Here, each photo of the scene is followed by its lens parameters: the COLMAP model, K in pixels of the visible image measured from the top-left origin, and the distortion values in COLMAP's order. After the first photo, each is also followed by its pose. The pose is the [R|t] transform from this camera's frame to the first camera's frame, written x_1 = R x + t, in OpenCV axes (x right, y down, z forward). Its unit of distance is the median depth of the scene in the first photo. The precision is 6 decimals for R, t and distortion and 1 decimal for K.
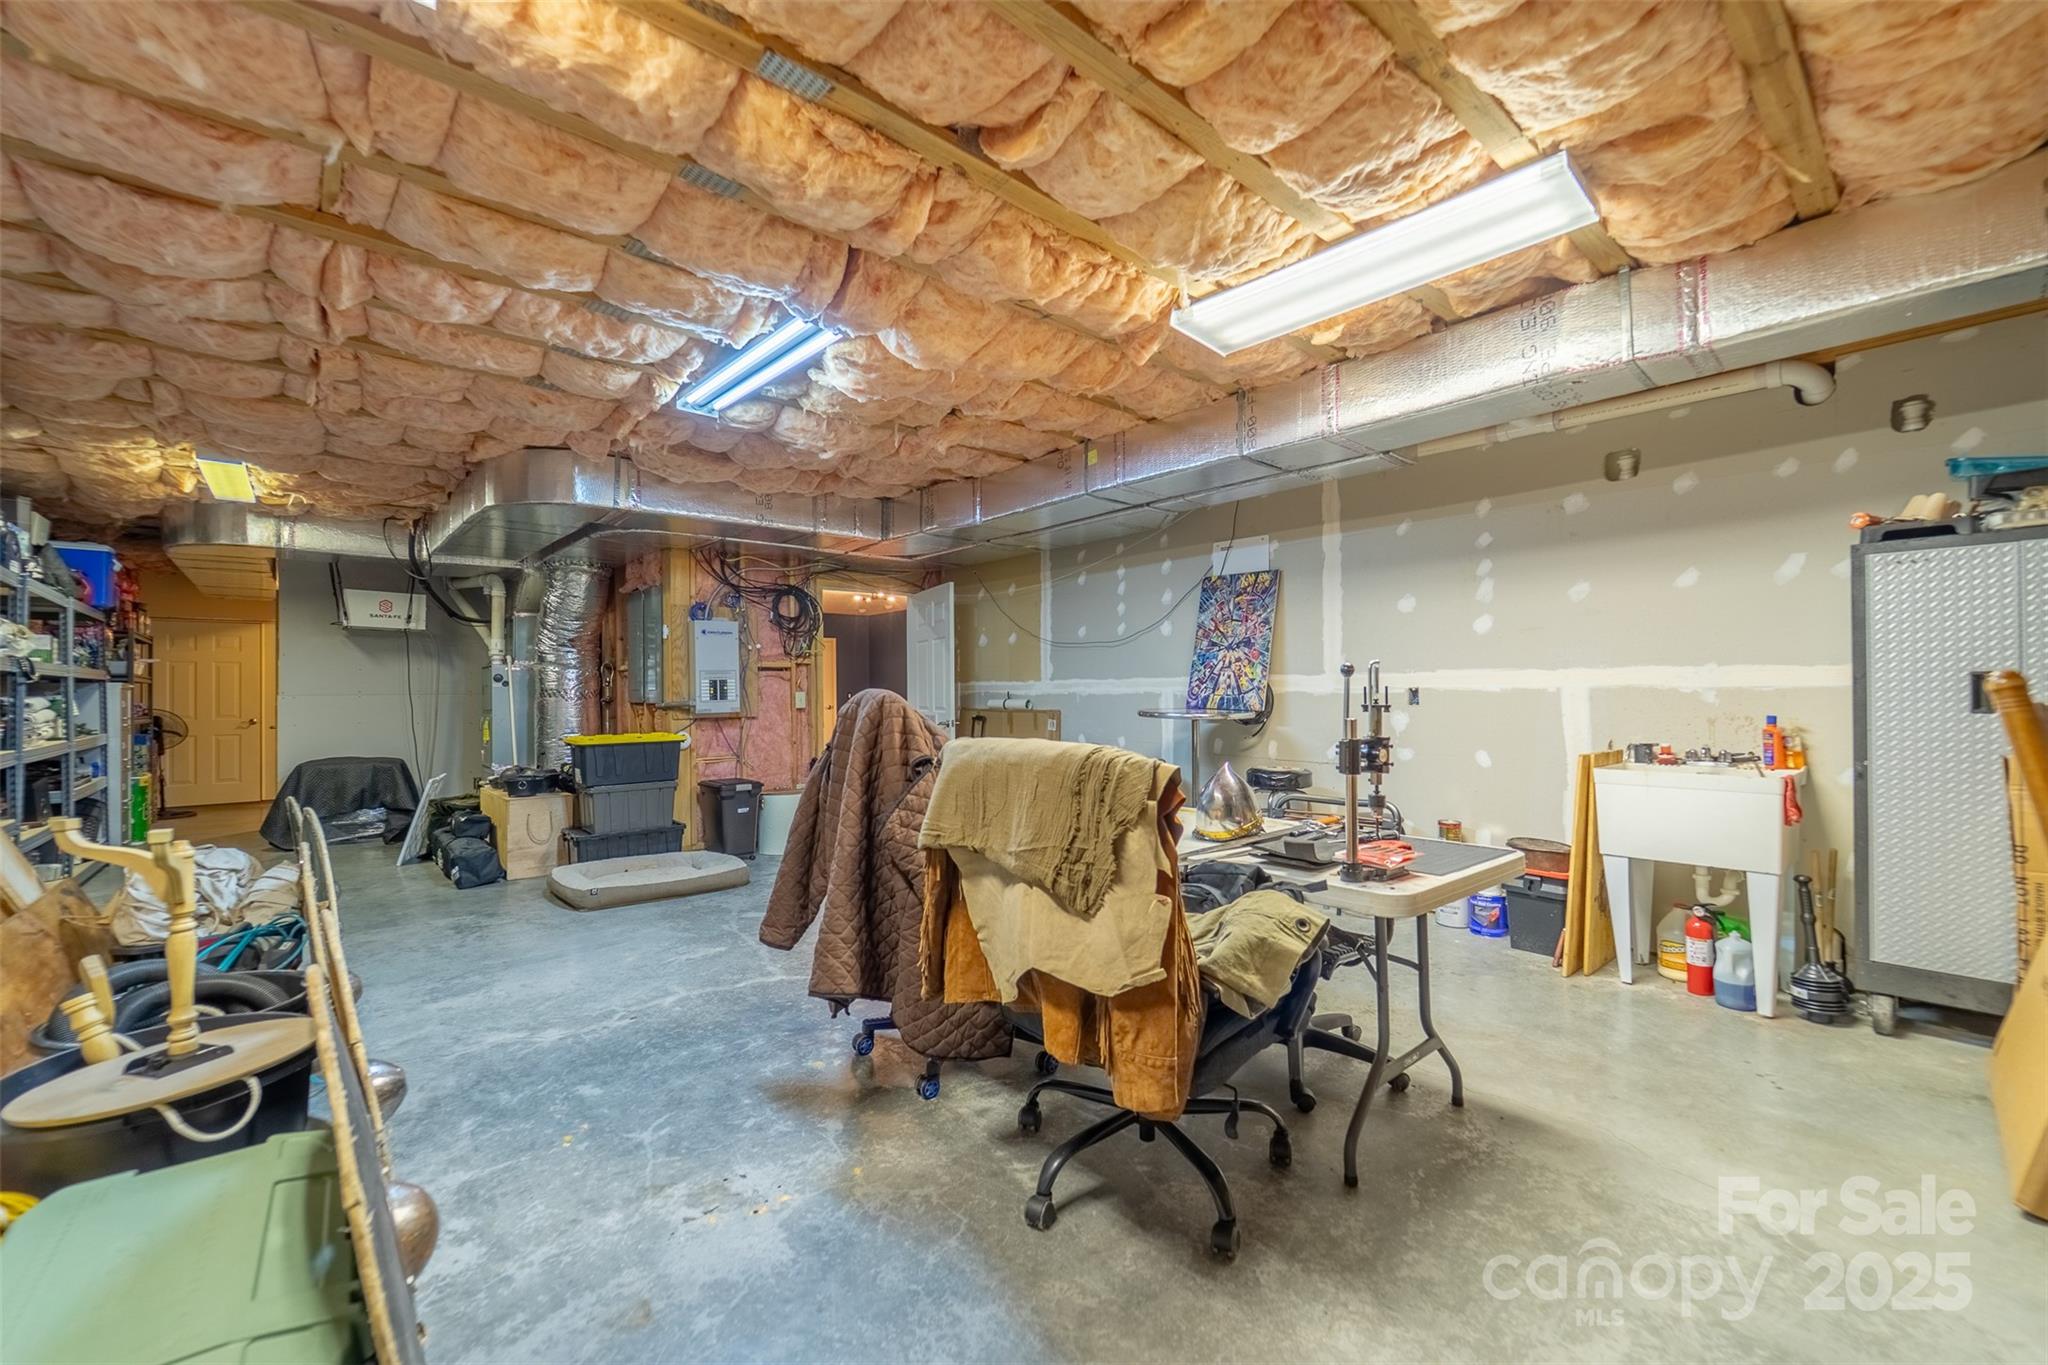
lens RADIAL K [[847.3, 0, 1024.8], [0, 847.3, 683.0], [0, 0, 1]] dist [-0.001093, -0.000862]
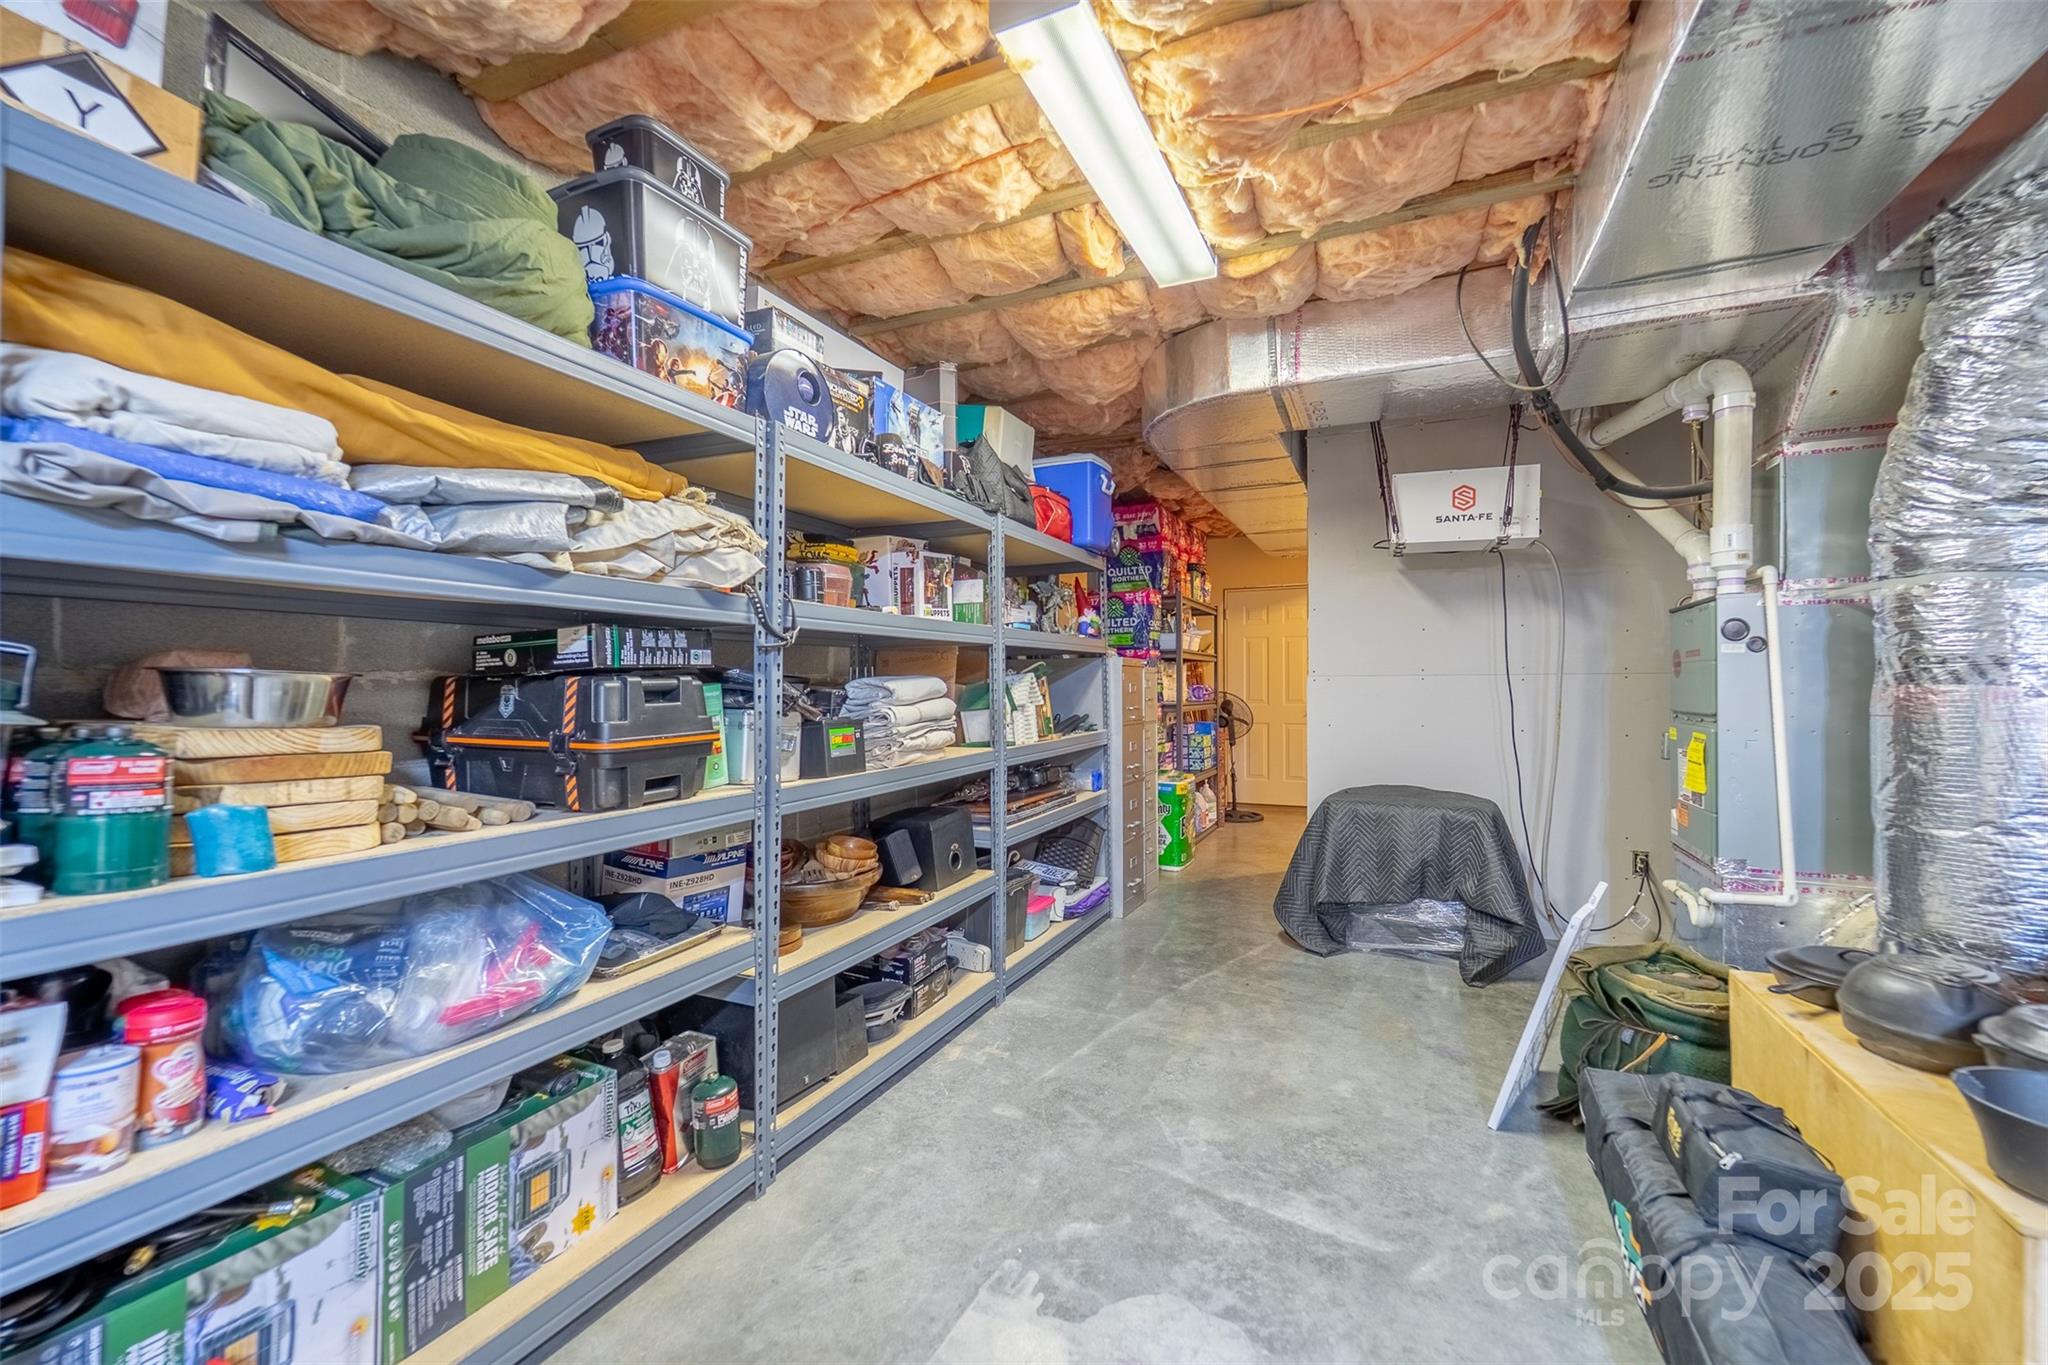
lens RADIAL K [[847.3, 0, 1024.8], [0, 847.3, 683.0], [0, 0, 1]] dist [-0.001093, -0.000862]
pose [[0.421556, 0.008202, -0.906765, -0.417746], [0.010861, 0.999842, 0.014093, 0.008868], [0.906737, -0.015790, 0.421400, 0.562965]]
